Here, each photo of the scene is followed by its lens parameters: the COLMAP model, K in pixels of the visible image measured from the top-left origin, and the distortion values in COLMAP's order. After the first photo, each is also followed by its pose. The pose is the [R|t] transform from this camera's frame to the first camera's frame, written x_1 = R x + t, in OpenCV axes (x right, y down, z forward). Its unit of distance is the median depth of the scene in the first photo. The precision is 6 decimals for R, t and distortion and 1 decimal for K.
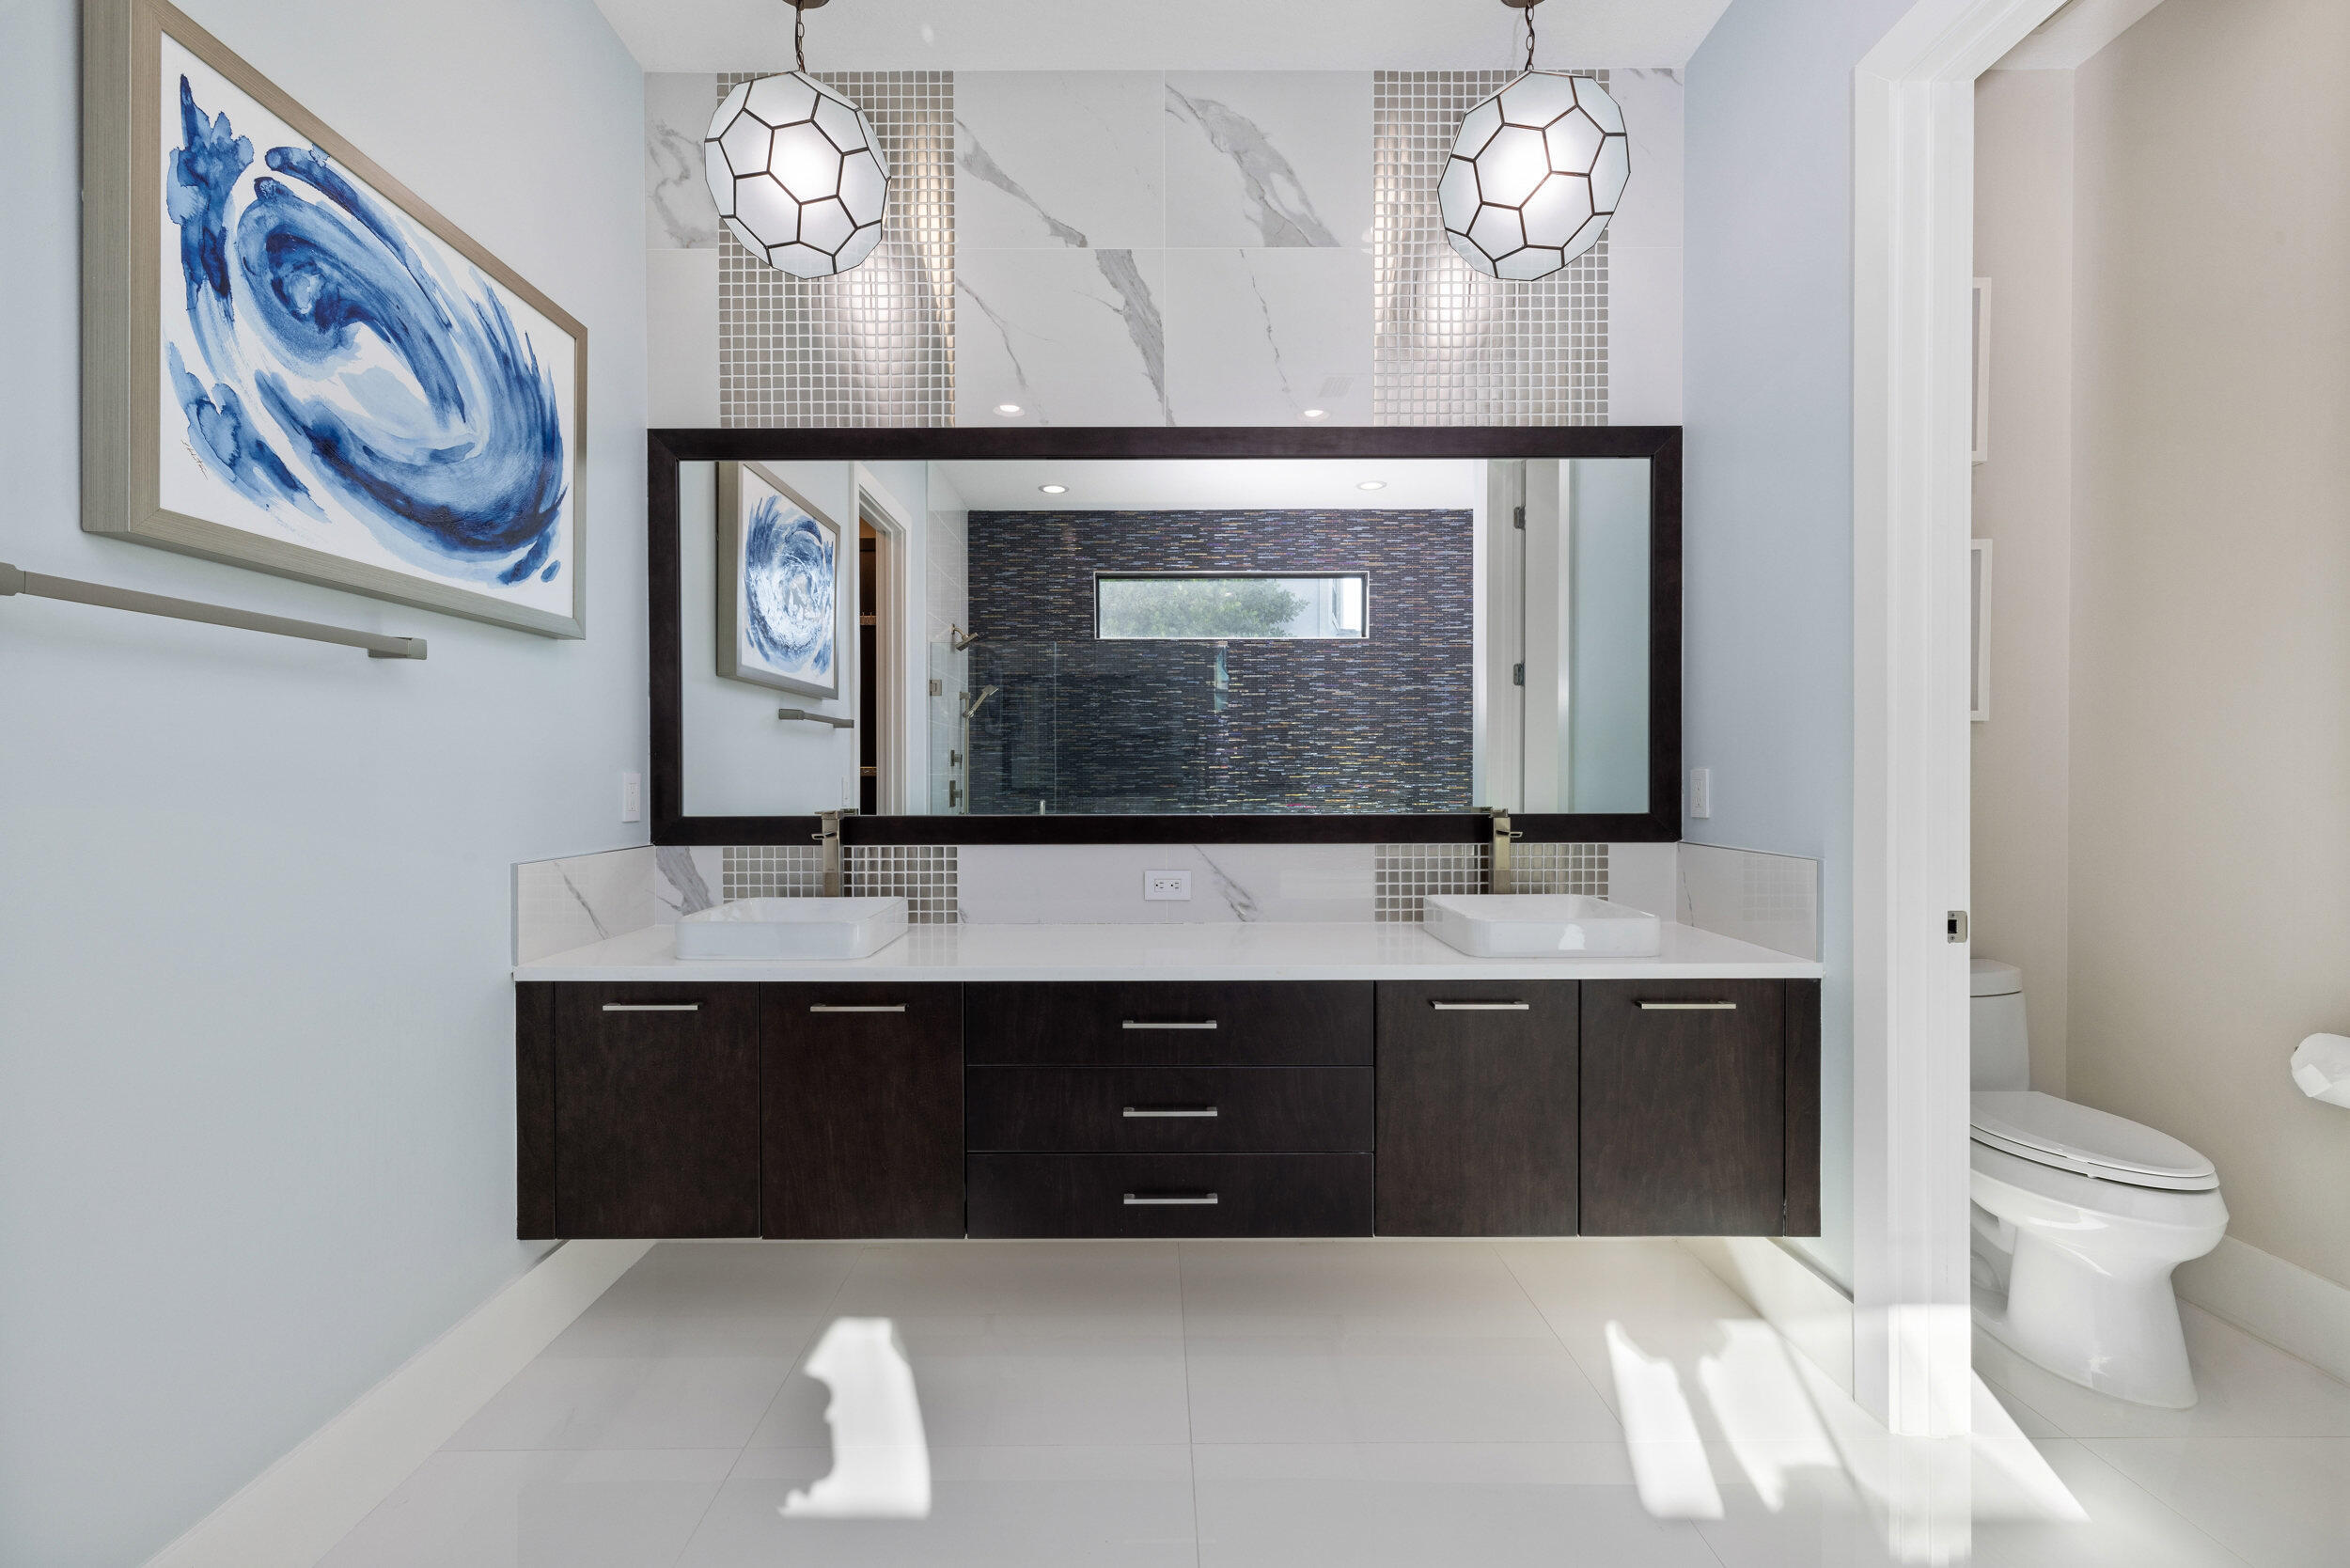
lens RADIAL K [[1003.9, 0, 1167.6], [0, 1003.9, 793.6], [0, 0, 1]] dist [0.001261, -0.004948]
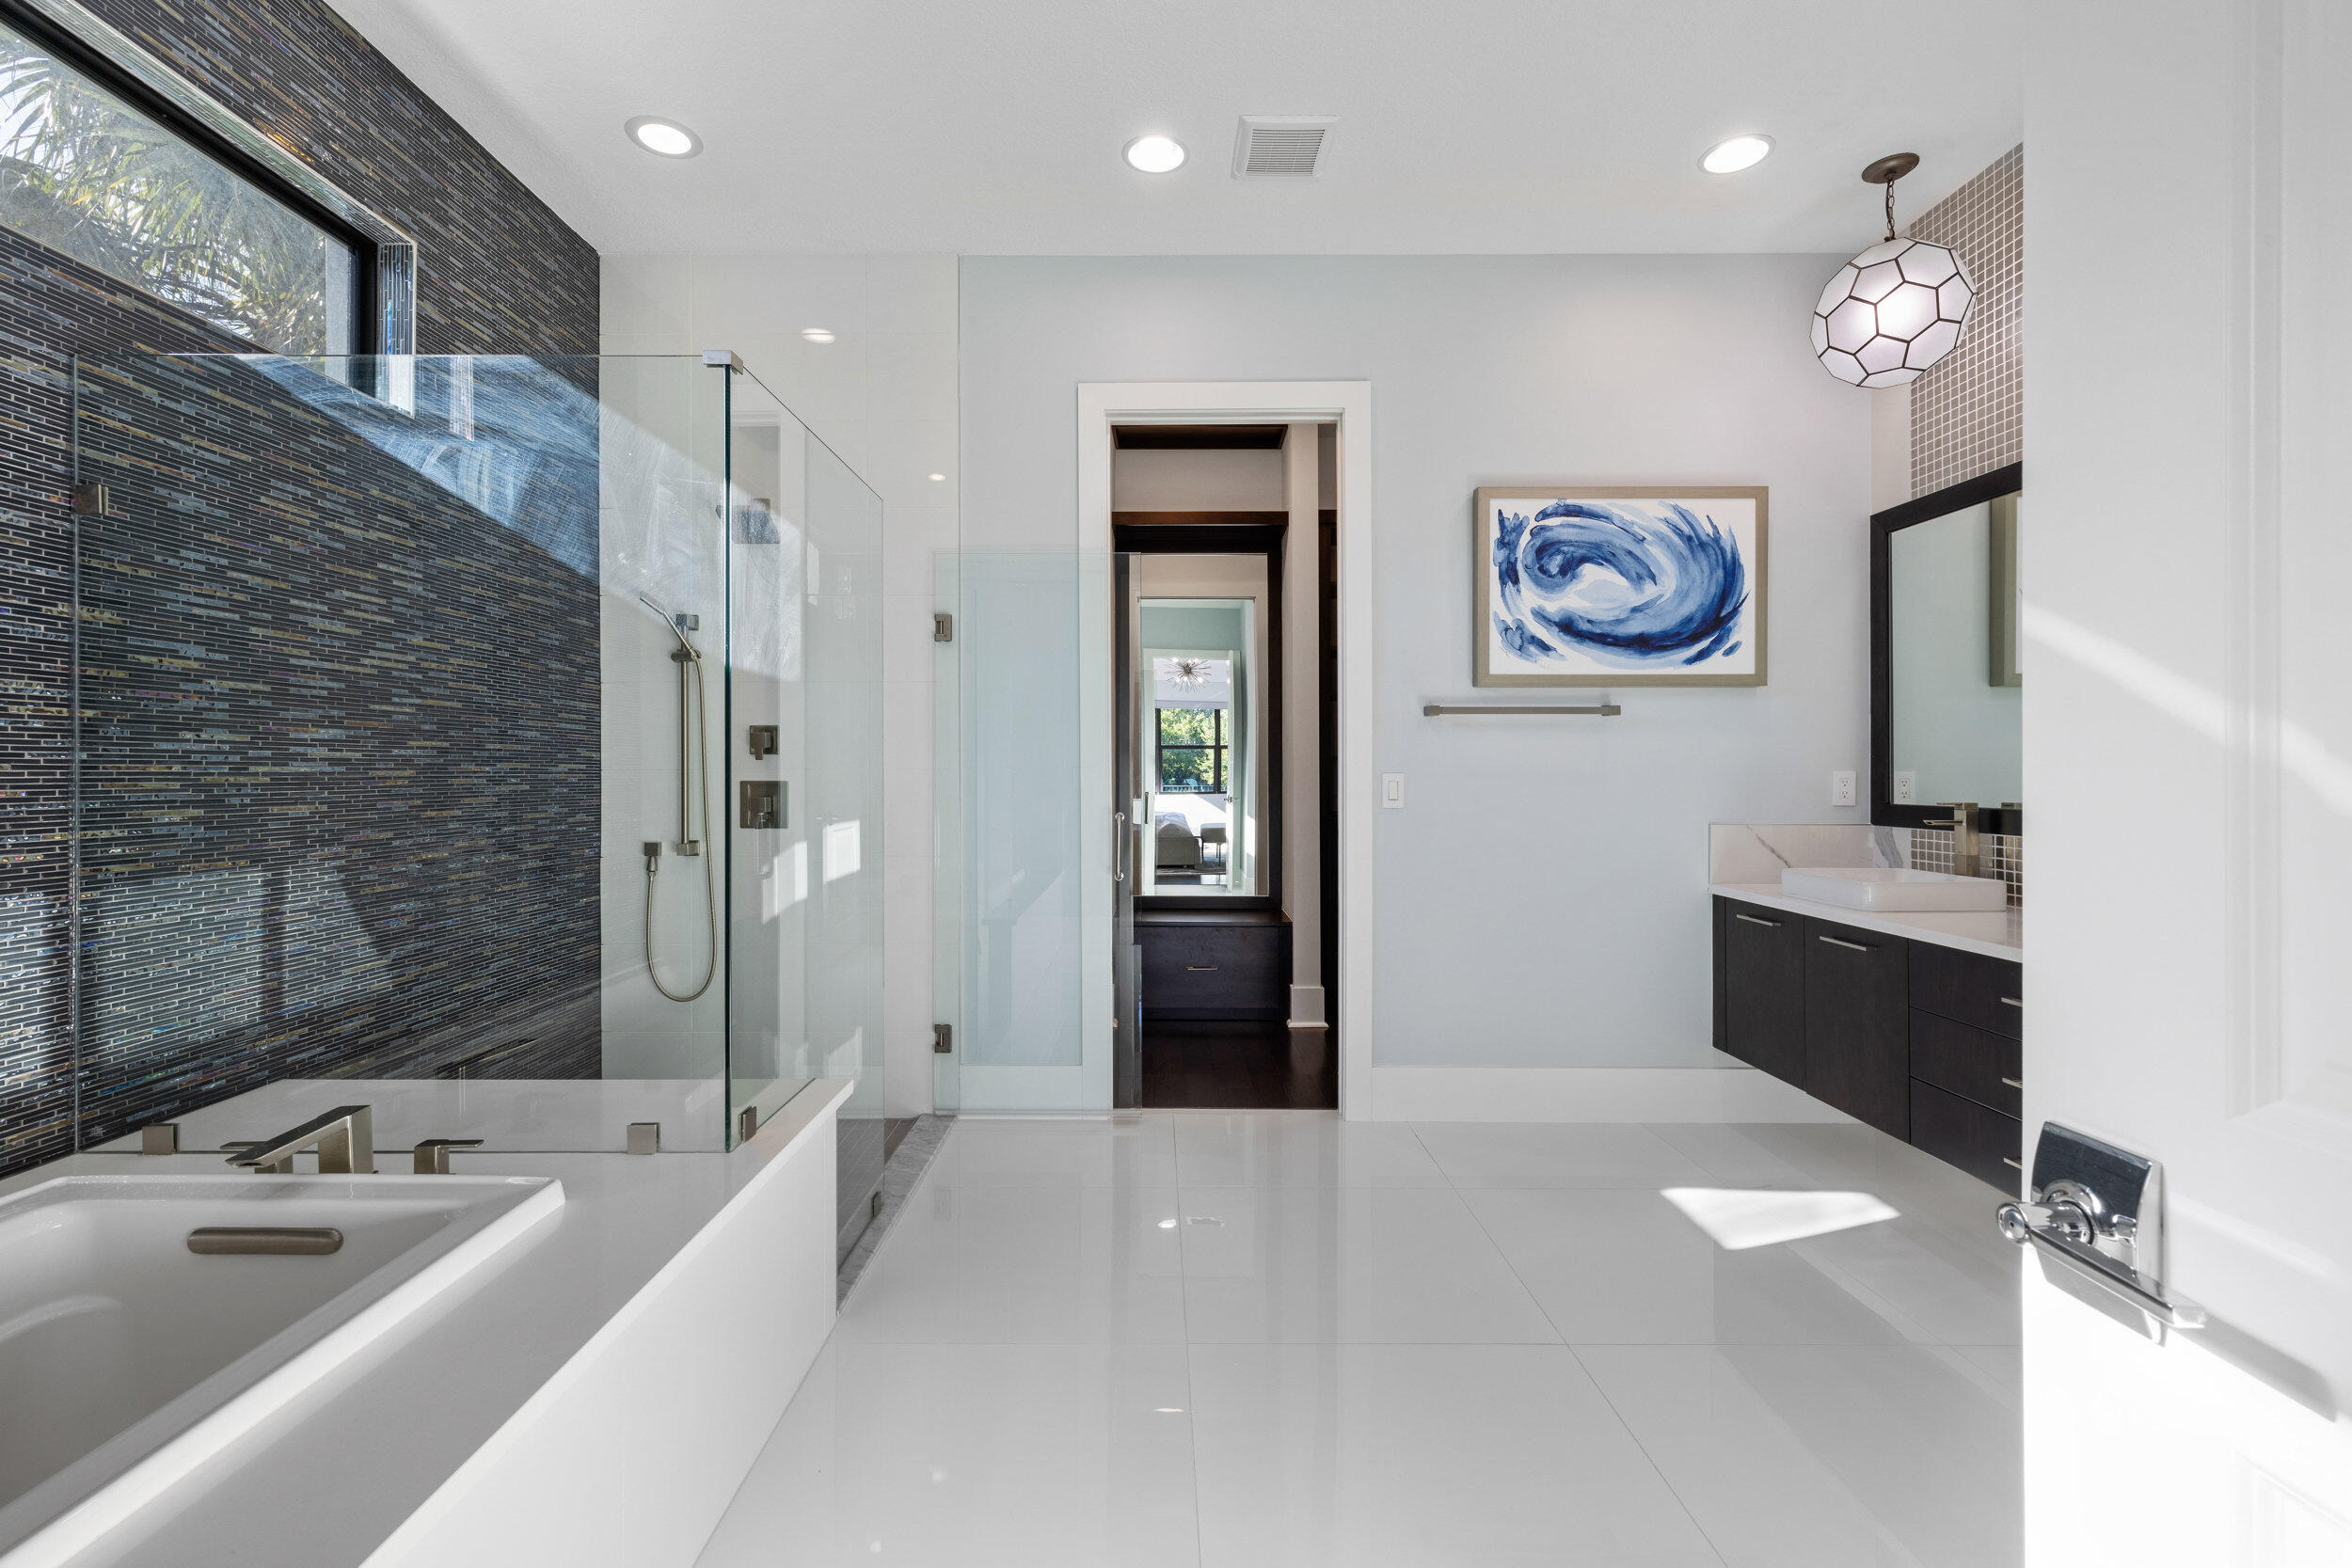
lens RADIAL K [[995.3, 0, 1170.7], [0, 995.3, 776.3], [0, 0, 1]] dist [0.000416, 0.000480]
pose [[0.020289, 0.004380, -0.999785, 1.056907], [-0.017859, 0.999832, 0.004018, -0.002167], [0.999635, 0.017774, 0.020364, 0.052361]]
